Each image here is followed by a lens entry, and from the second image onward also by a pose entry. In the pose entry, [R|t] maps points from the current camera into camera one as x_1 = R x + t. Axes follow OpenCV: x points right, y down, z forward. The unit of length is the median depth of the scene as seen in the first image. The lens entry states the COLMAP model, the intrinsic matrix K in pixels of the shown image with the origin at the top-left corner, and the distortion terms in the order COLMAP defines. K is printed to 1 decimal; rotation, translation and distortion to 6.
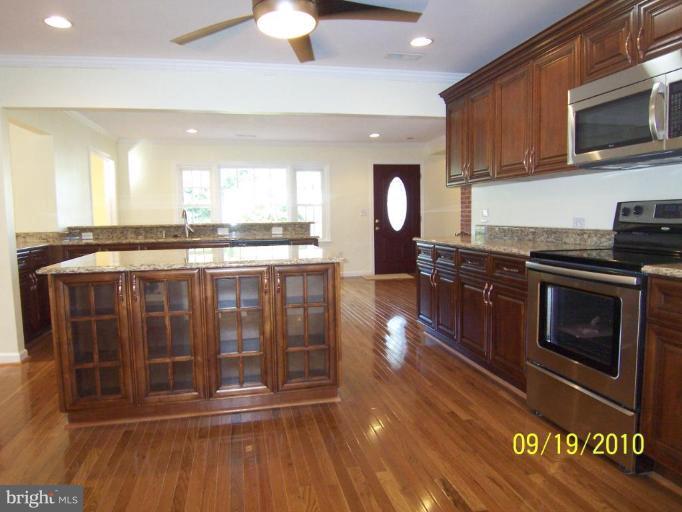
lens RADIAL K [[467.4, 0, 339.0], [0, 467.4, 256.2], [0, 0, 1]] dist [0.000091, 0.000086]
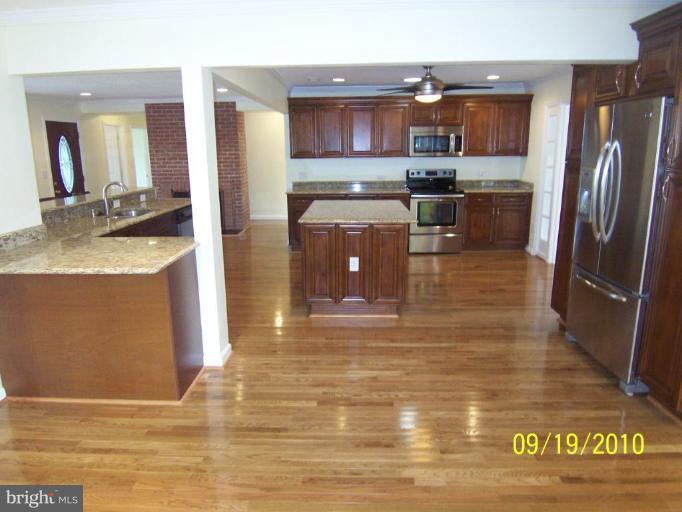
lens RADIAL K [[467.4, 0, 340.5], [0, 467.4, 254.1], [0, 0, 1]] dist [0.000091, 0.000086]
pose [[0.219007, -0.194875, 0.956065, -1.720001], [0.096675, 0.979365, 0.177479, -0.130931], [-0.970922, 0.053558, 0.233327, 0.677957]]
